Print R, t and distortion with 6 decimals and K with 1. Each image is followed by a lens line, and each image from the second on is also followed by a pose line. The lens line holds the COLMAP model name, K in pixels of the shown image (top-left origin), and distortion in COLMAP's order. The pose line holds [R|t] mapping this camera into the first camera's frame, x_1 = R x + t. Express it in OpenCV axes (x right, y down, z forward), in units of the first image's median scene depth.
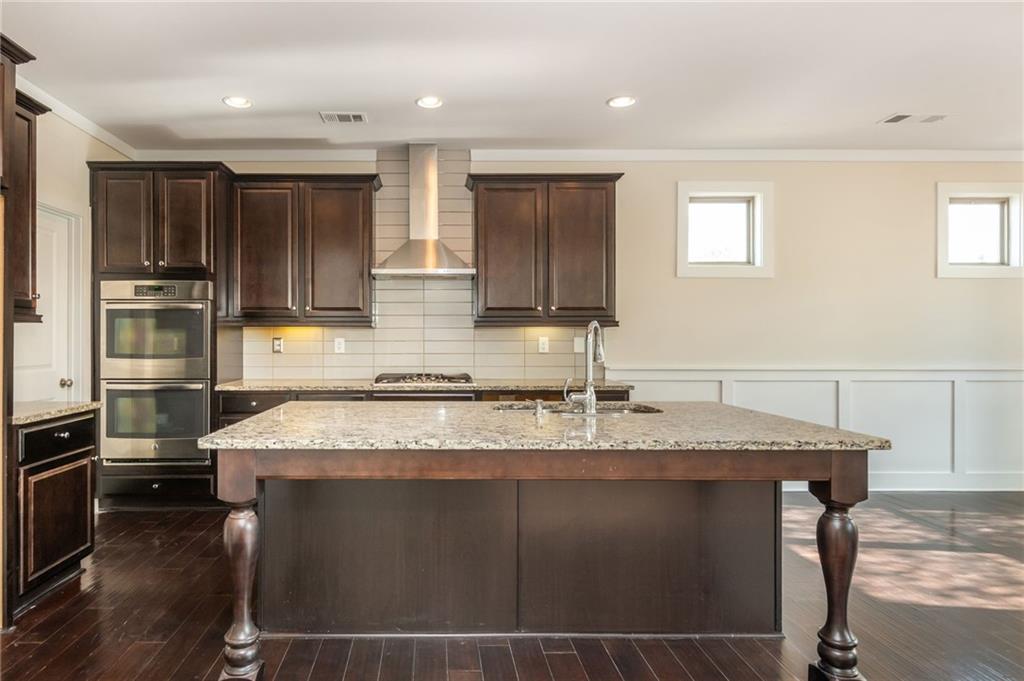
lens RADIAL K [[607.0, 0, 427.7], [0, 607.0, 340.2], [0, 0, 1]] dist [0.003894, -0.000103]
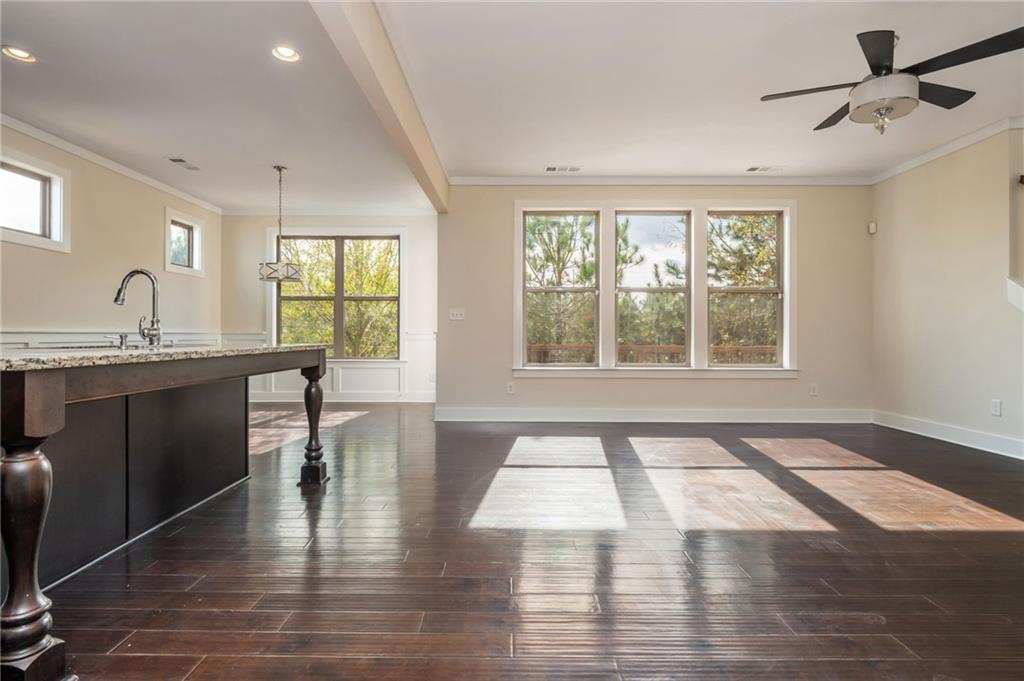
lens RADIAL K [[503.4, 0, 509.4], [0, 503.4, 332.9], [0, 0, 1]] dist [0.001206, 0.000083]
pose [[0.002375, -0.001366, 0.999996, -0.937948], [0.002080, 0.999997, 0.001361, 0.122605], [-0.999995, 0.002077, 0.002378, 0.359508]]
